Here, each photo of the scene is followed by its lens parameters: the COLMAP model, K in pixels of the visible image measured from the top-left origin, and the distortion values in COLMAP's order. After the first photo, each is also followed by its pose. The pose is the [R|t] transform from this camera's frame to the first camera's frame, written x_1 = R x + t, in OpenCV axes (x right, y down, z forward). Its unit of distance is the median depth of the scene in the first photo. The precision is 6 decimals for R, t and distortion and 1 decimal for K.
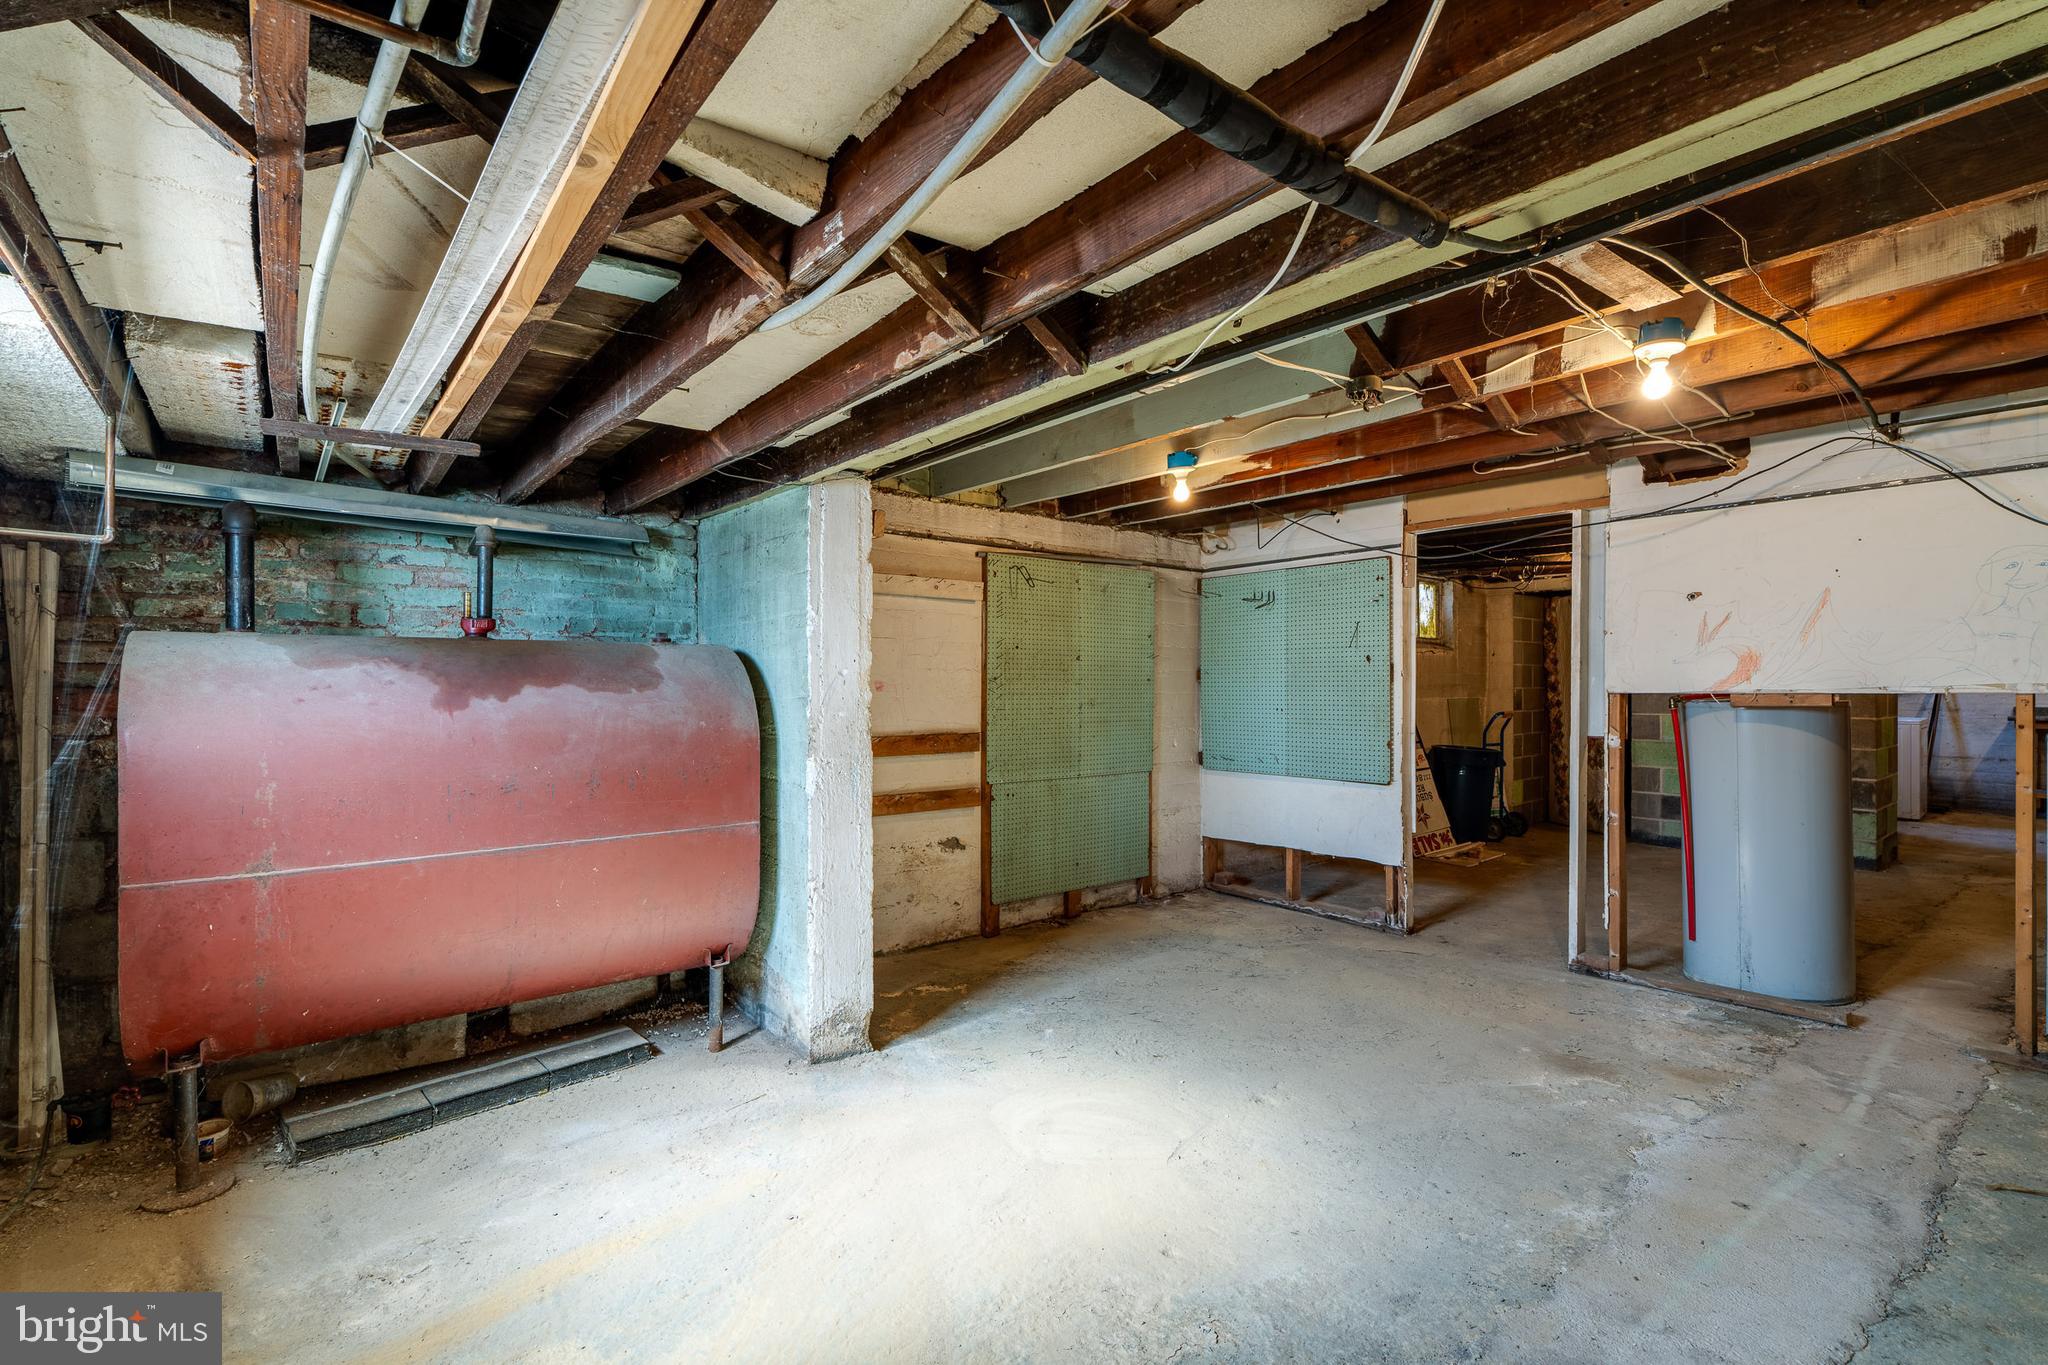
lens RADIAL K [[925.4, 0, 1012.3], [0, 925.4, 706.0], [0, 0, 1]] dist [-0.001554, -0.000140]
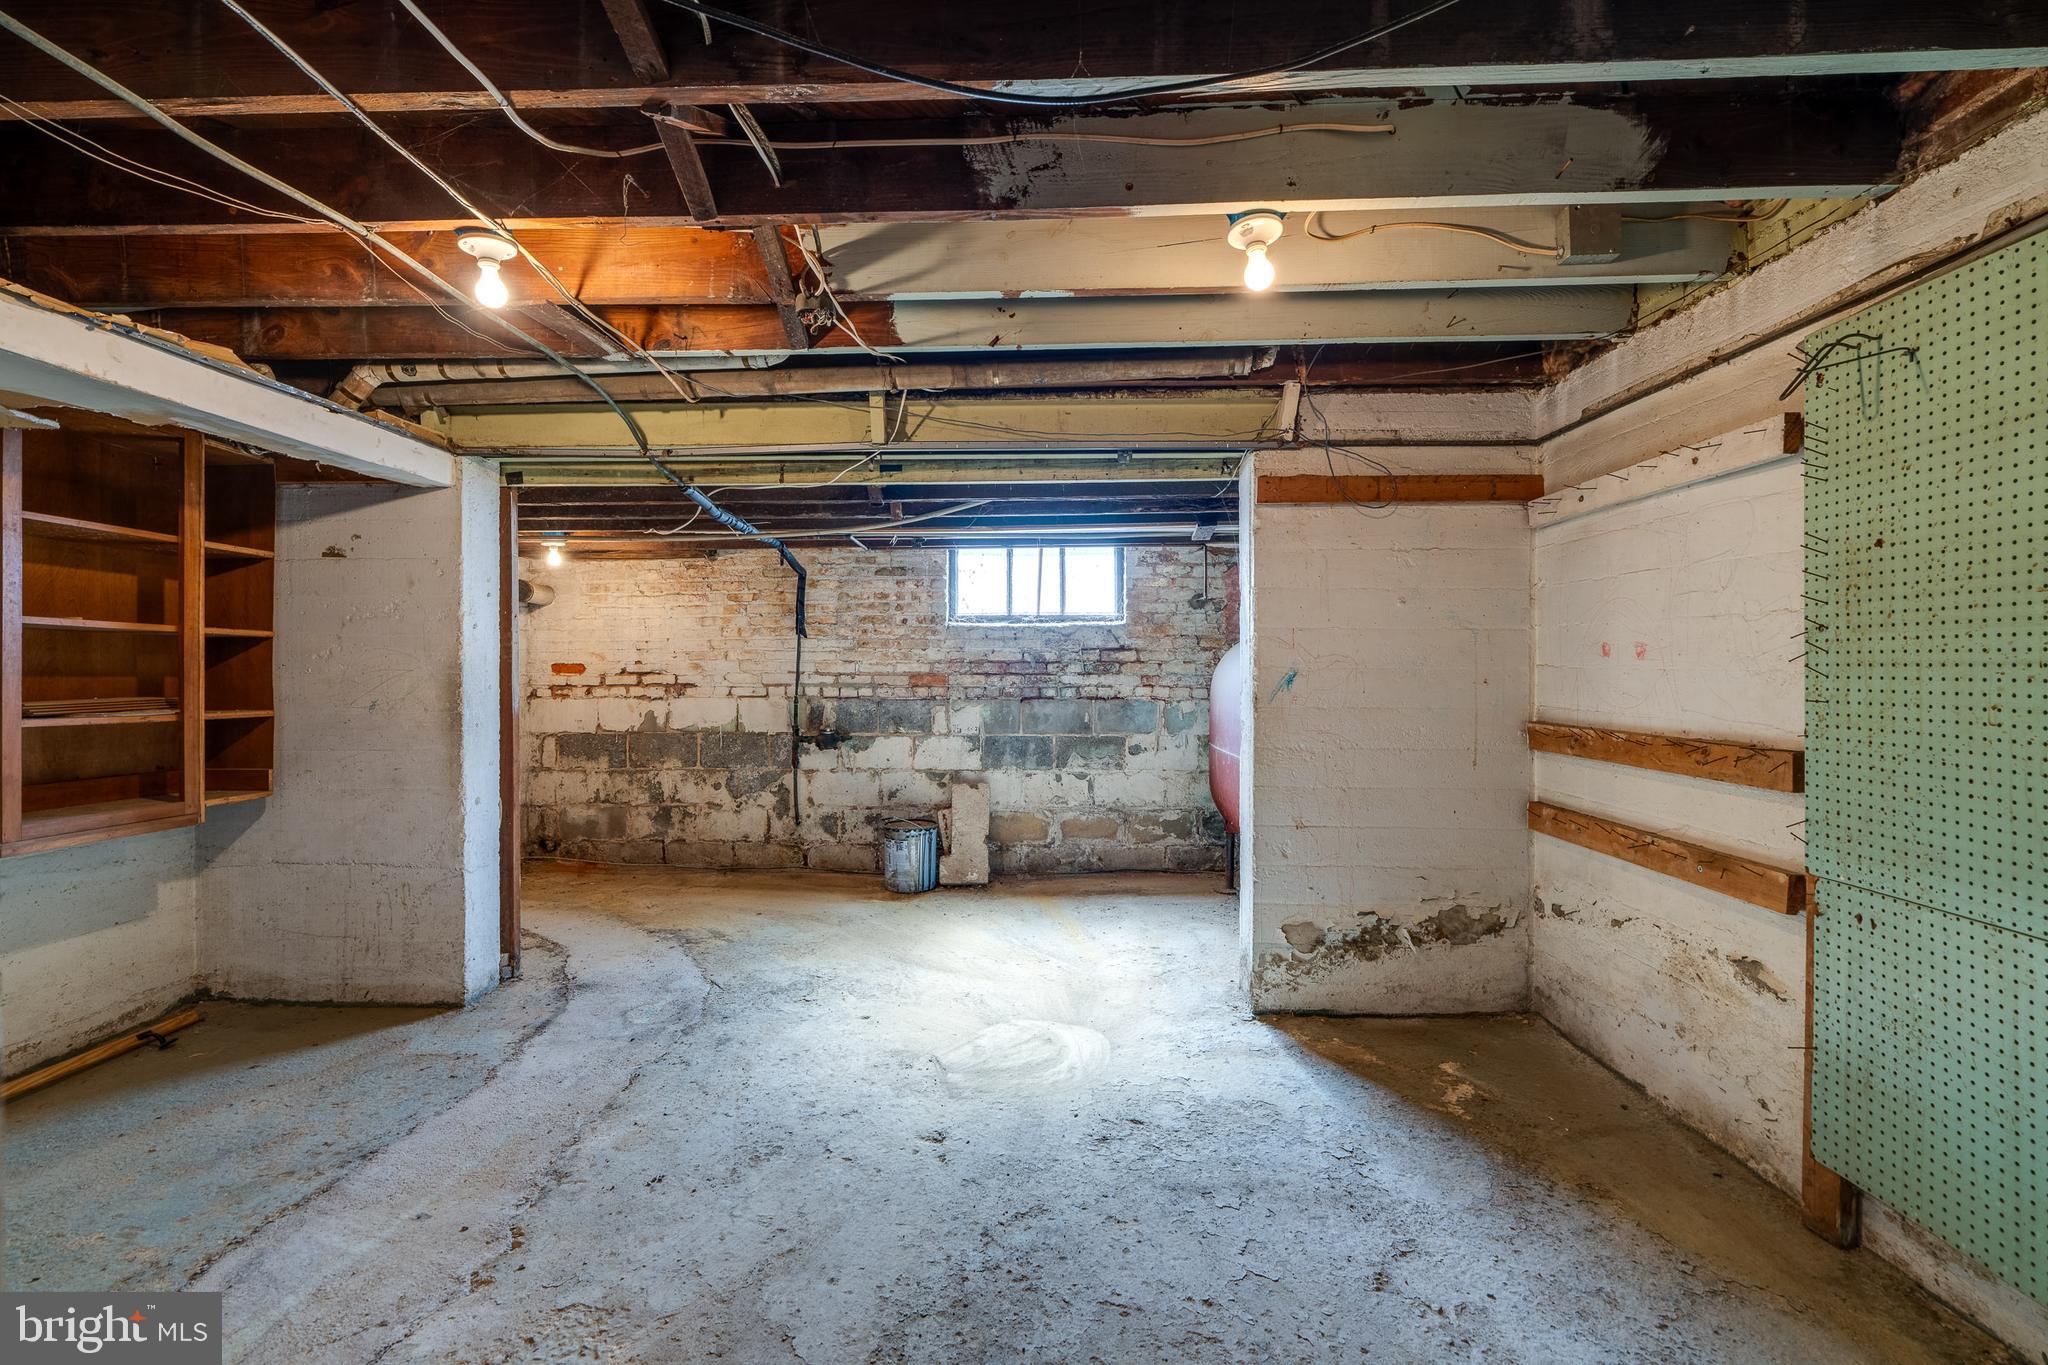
lens RADIAL K [[919.8, 0, 1017.6], [0, 919.8, 688.2], [0, 0, 1]] dist [-0.003402, -0.000181]
pose [[-0.645050, 0.019433, -0.763893, 0.573853], [-0.014431, 0.999189, 0.037604, -0.013063], [0.764004, 0.035280, -0.644246, 1.058720]]
